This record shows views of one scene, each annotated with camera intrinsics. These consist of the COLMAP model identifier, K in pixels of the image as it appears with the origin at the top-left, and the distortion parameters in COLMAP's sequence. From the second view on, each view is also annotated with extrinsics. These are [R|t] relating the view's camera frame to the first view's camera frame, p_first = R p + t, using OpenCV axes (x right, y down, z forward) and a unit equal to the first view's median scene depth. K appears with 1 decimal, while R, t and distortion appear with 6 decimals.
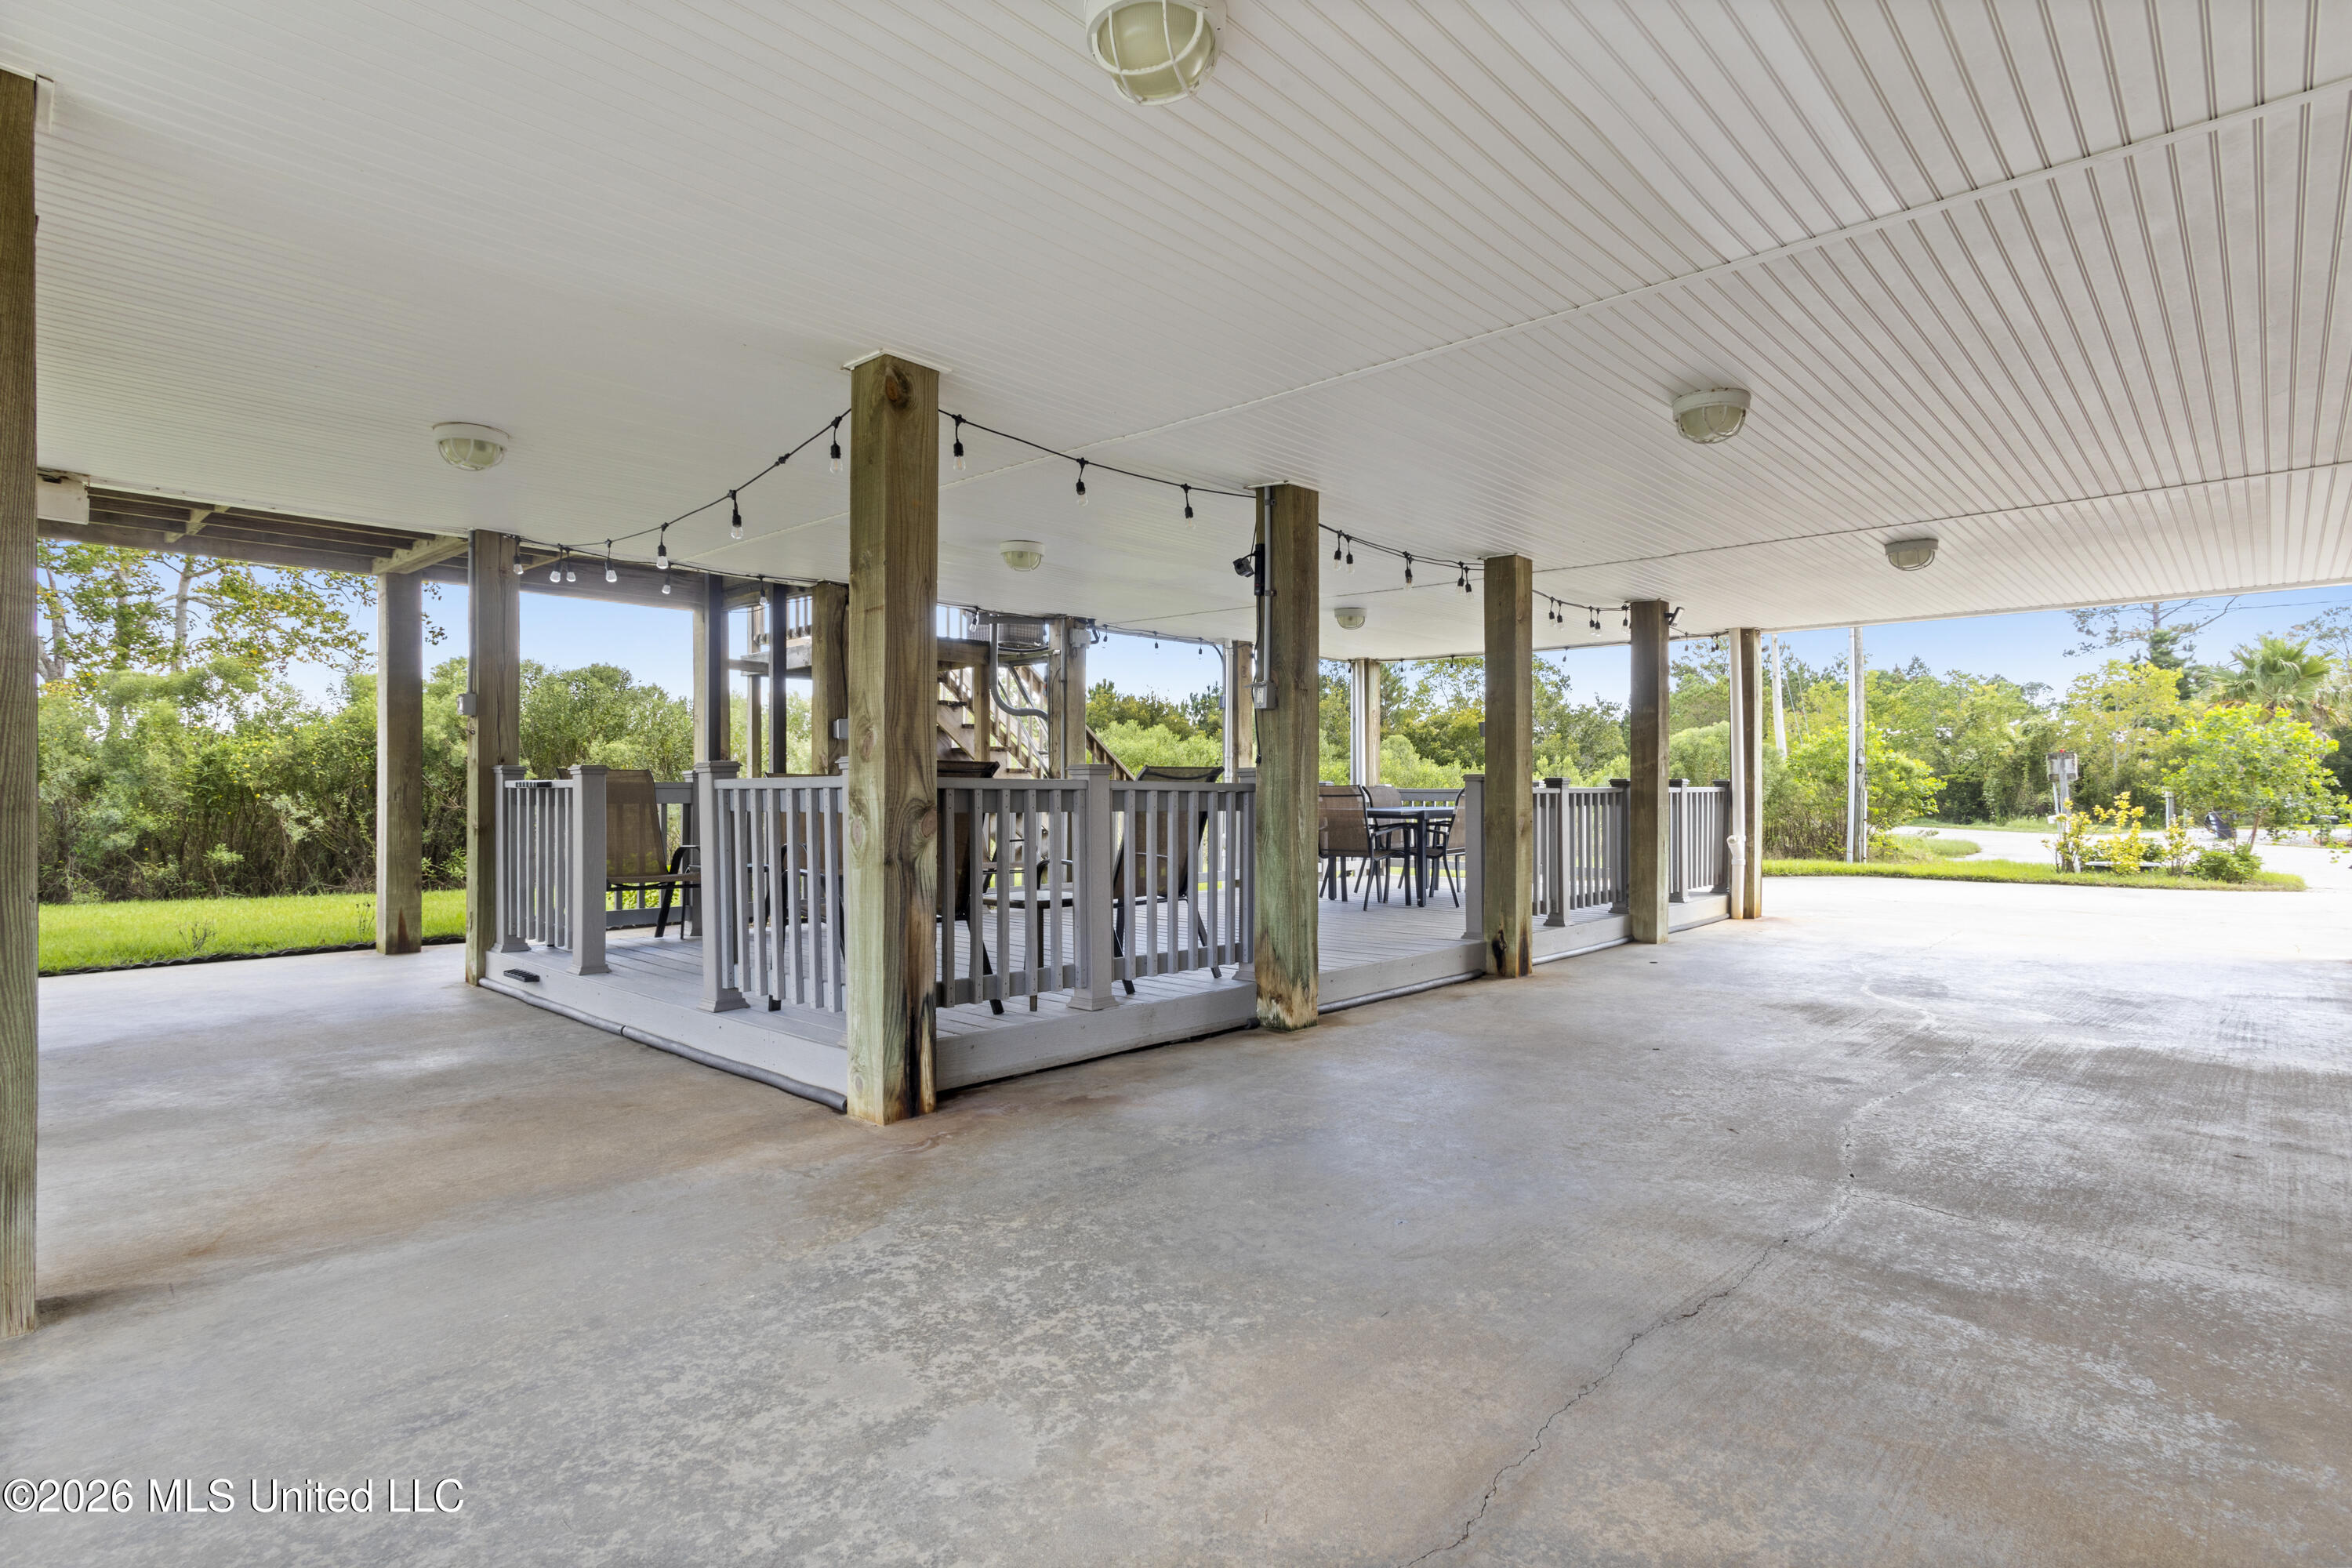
lens RADIAL K [[1181.1, 0, 1160.0], [0, 1181.1, 778.2], [0, 0, 1]] dist [-0.001120, 0.000161]
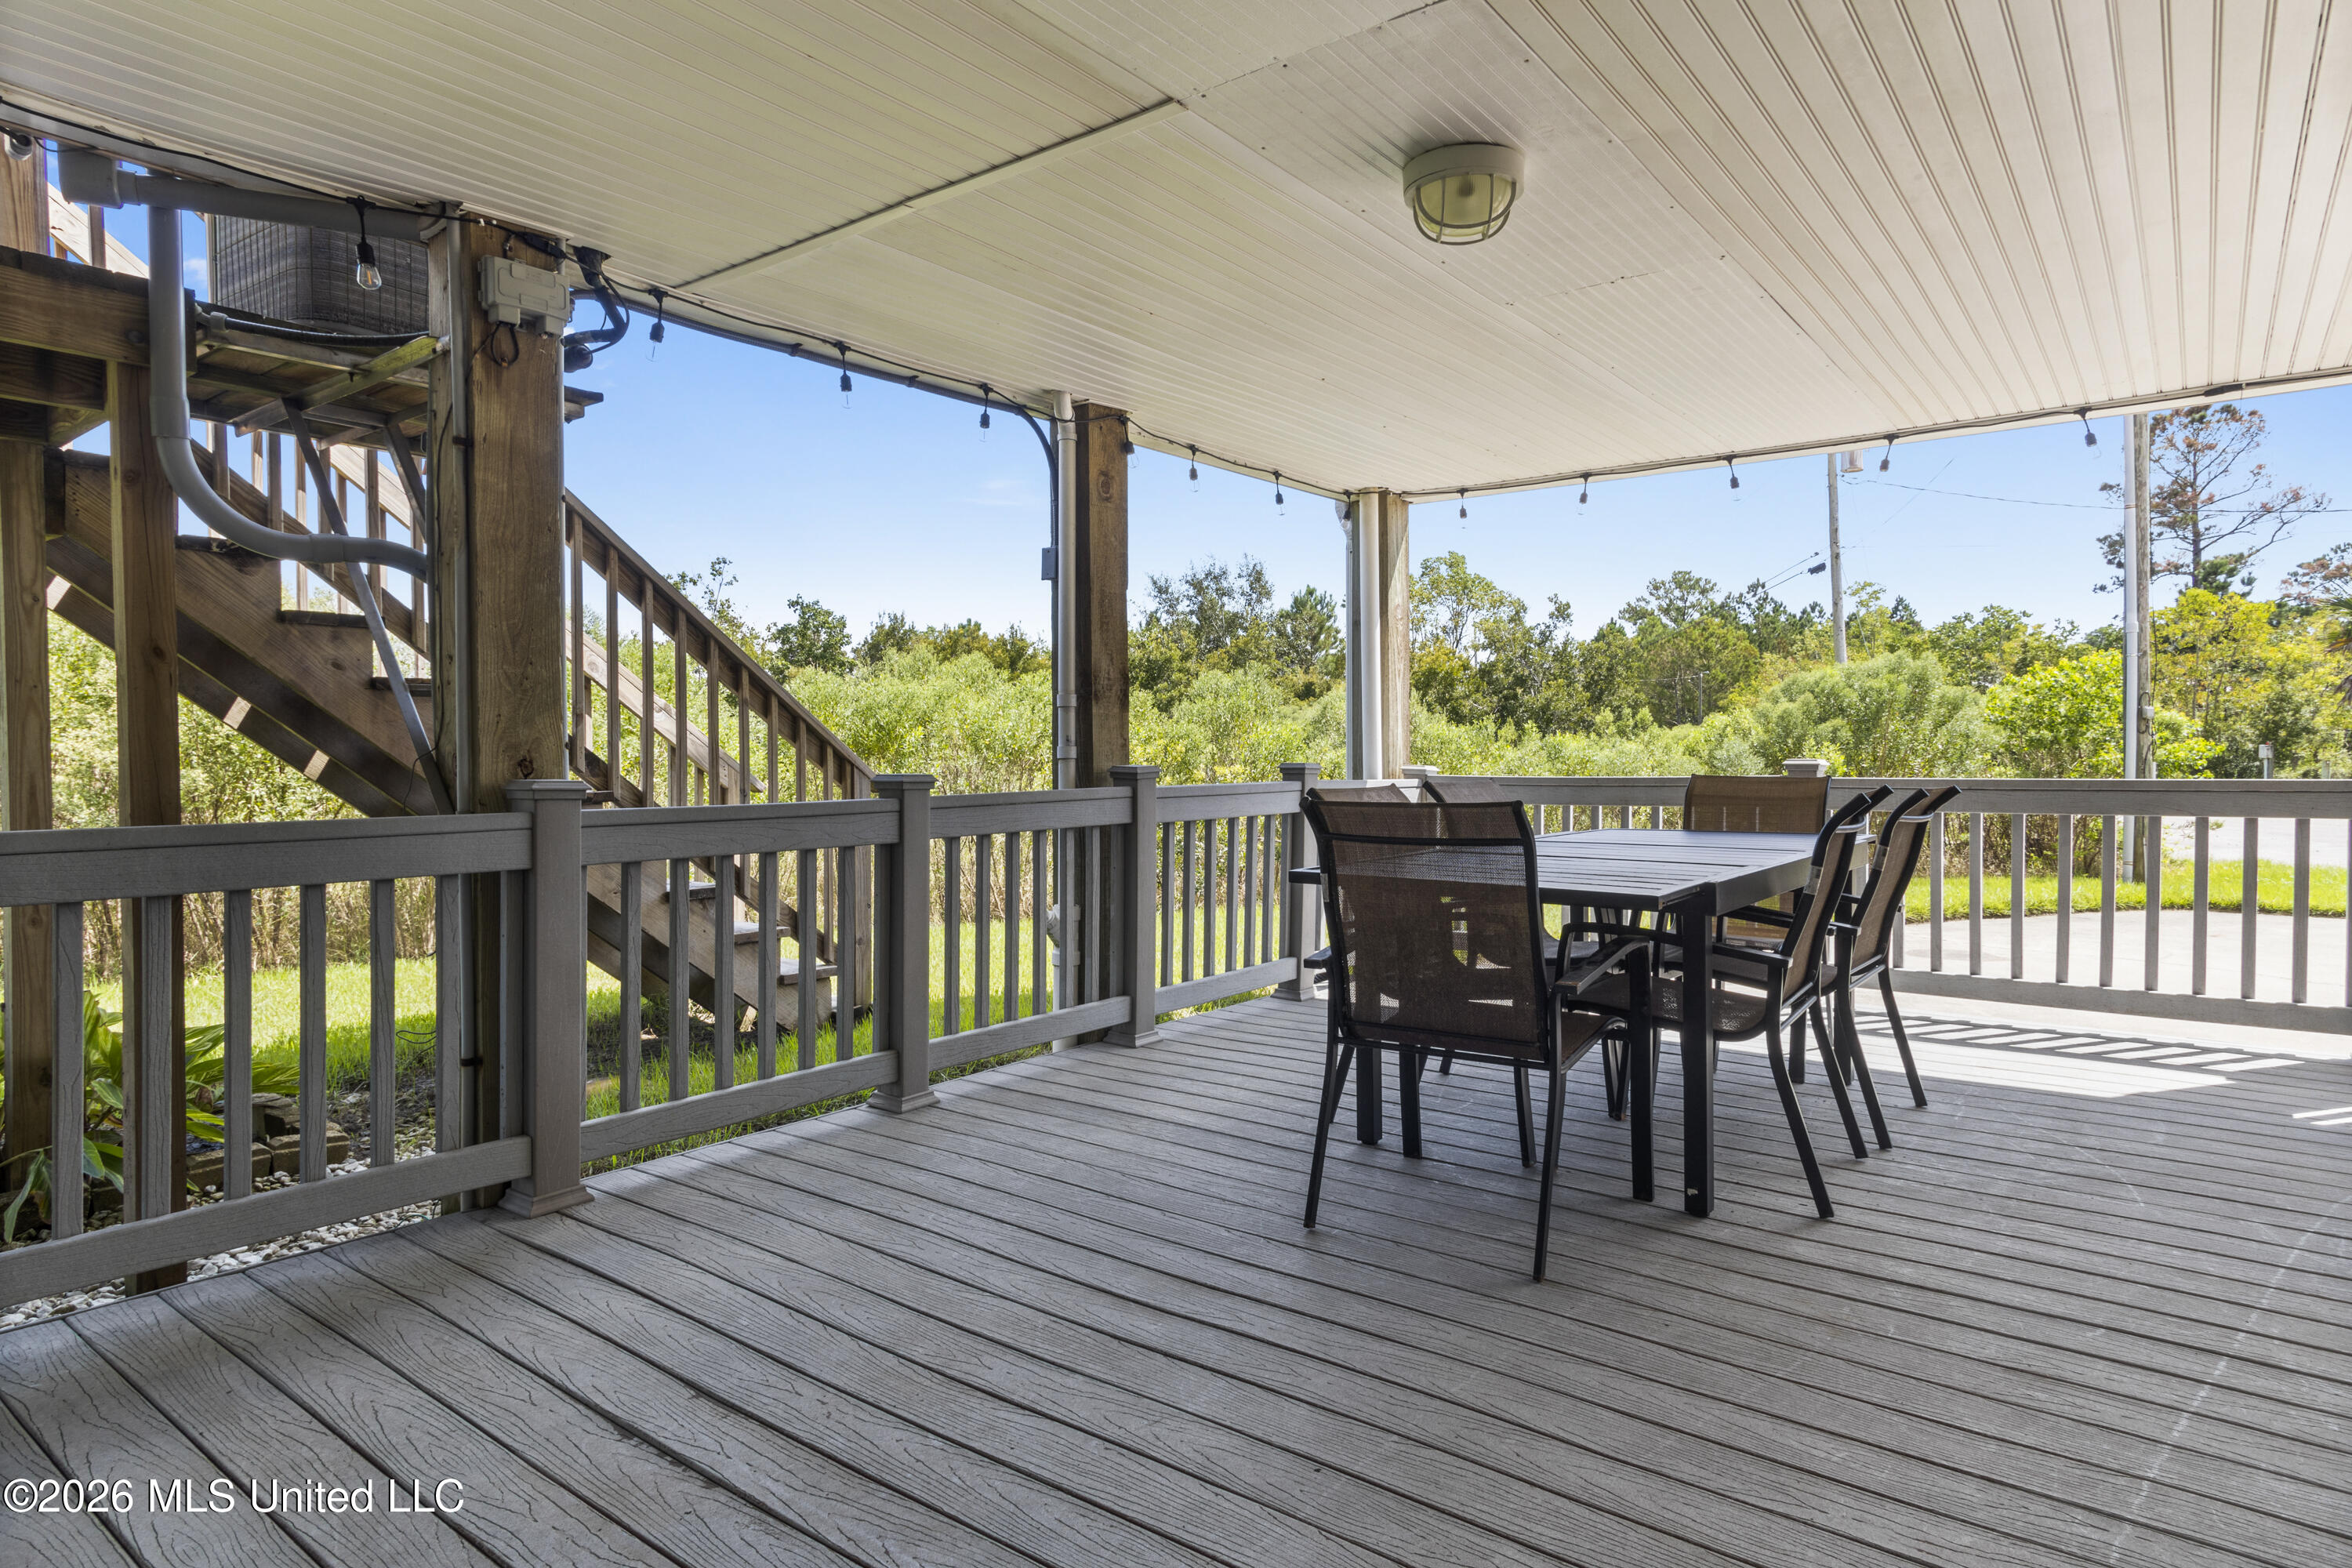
lens RADIAL K [[1343.6, 0, 1169.5], [0, 1343.6, 753.8], [0, 0, 1]] dist [0.009534, 0.000544]
pose [[0.995886, -0.006386, 0.090387, 0.031850], [0.005342, 0.999916, 0.011785, -0.004178], [-0.090455, -0.011254, 0.995837, 0.341838]]
